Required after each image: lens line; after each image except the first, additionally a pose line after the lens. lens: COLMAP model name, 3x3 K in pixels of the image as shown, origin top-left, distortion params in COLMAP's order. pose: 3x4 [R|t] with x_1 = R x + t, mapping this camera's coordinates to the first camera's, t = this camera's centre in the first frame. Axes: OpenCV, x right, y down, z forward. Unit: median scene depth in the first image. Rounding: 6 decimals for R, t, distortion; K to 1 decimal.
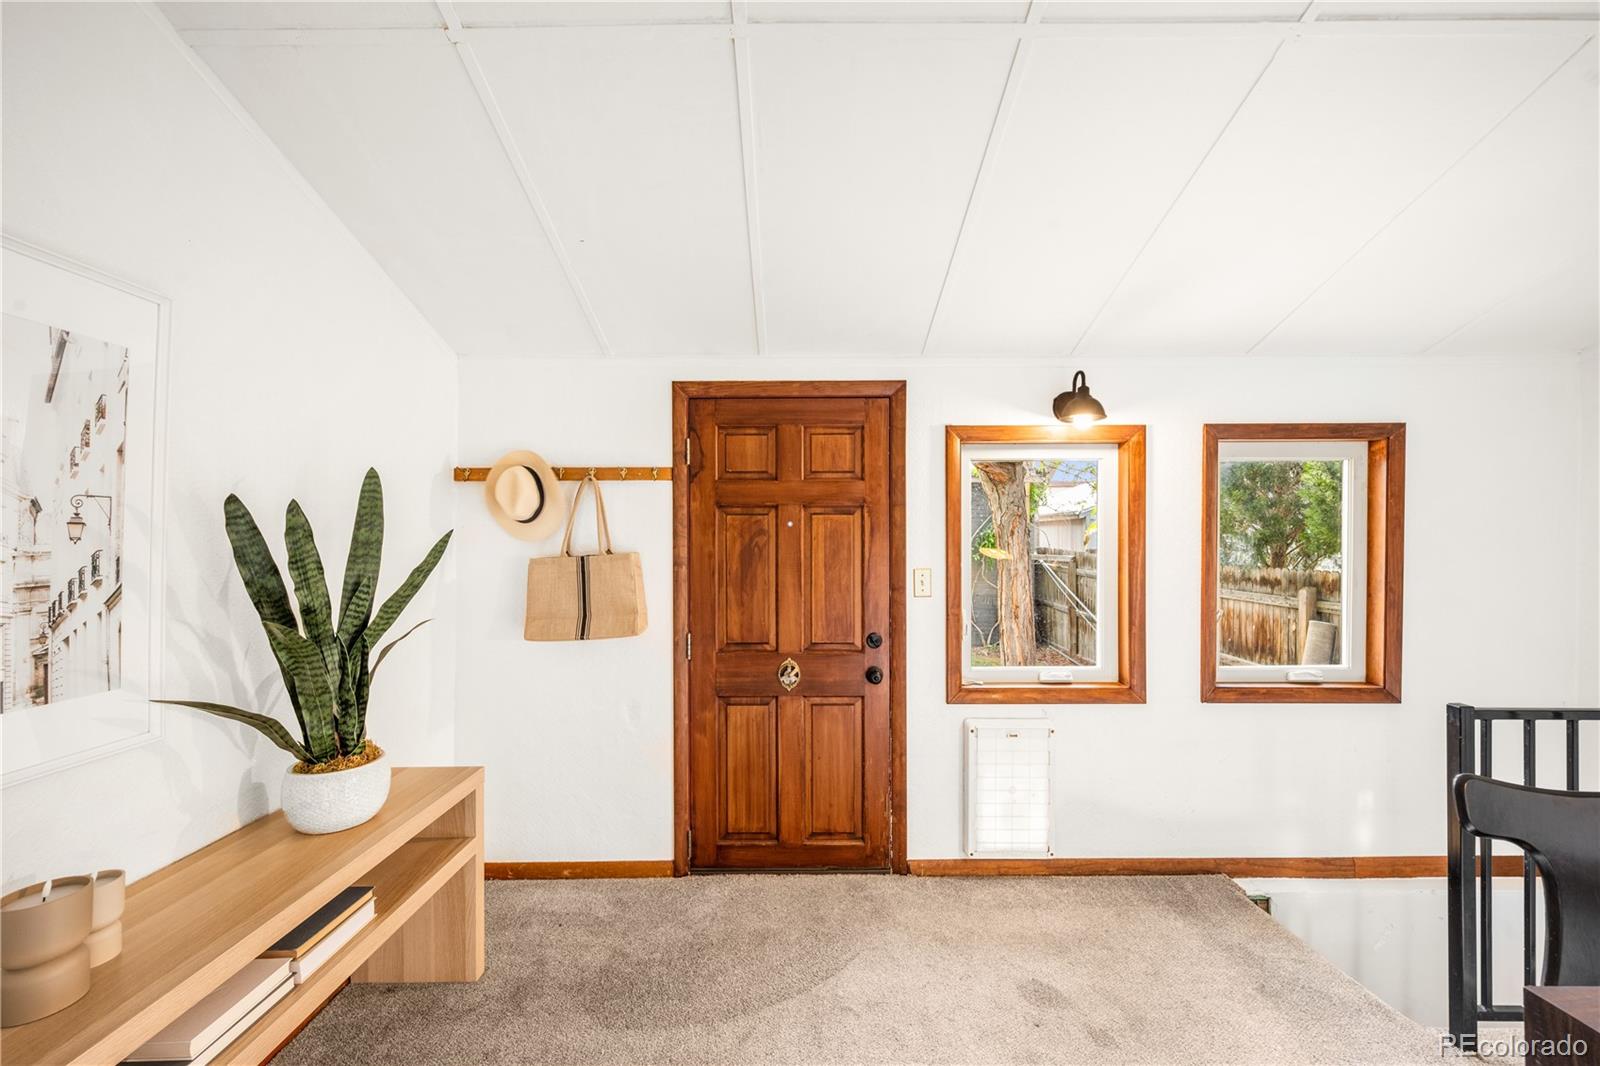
lens RADIAL K [[629.4, 0, 797.8], [0, 629.4, 535.2], [0, 0, 1]] dist [-0.000600, 0.000012]
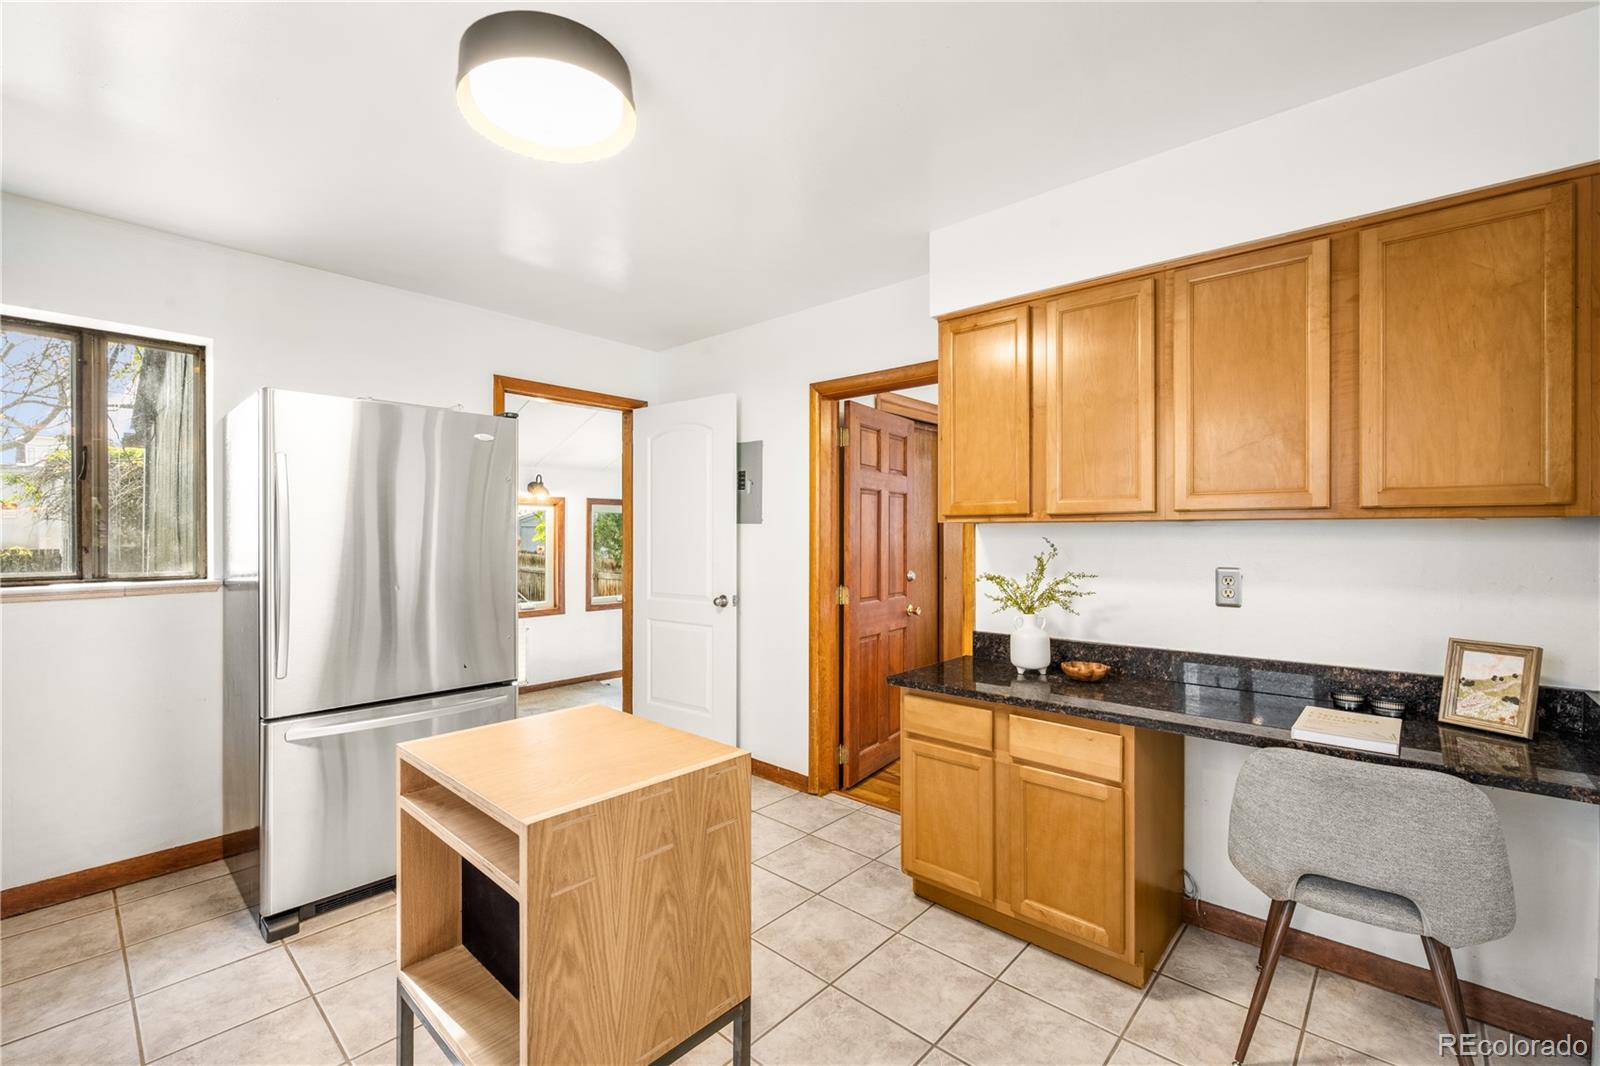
lens RADIAL K [[684.2, 0, 802.6], [0, 684.2, 534.9], [0, 0, 1]] dist [0.001342, 0.000202]
pose [[0.654533, 0.000210, 0.756034, -0.812311], [0.001991, 0.999996, -0.002001, -0.025352], [-0.756031, 0.002815, 0.654530, -1.368839]]
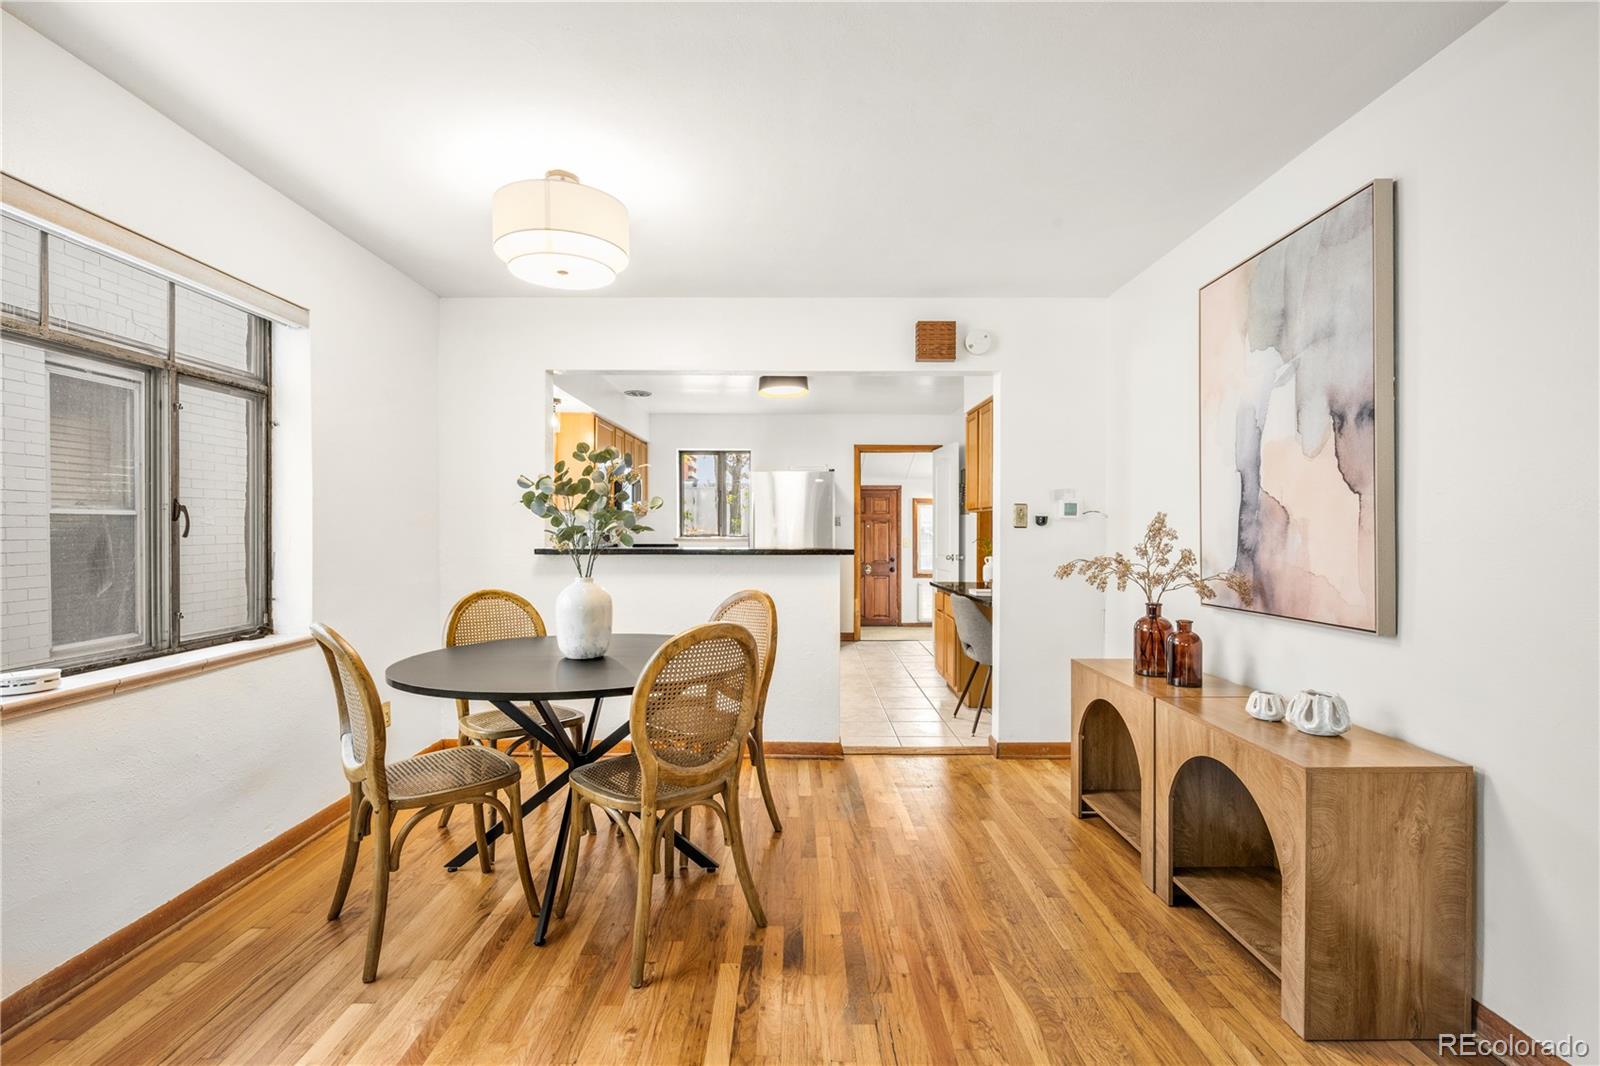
lens RADIAL K [[740.4, 0, 792.6], [0, 740.4, 533.8], [0, 0, 1]] dist [-0.002348, -0.000048]
pose [[0.999916, 0.003221, 0.012540, -0.478210], [-0.003244, 0.999993, 0.001751, 0.017534], [-0.012534, -0.001791, 0.999920, -3.063873]]
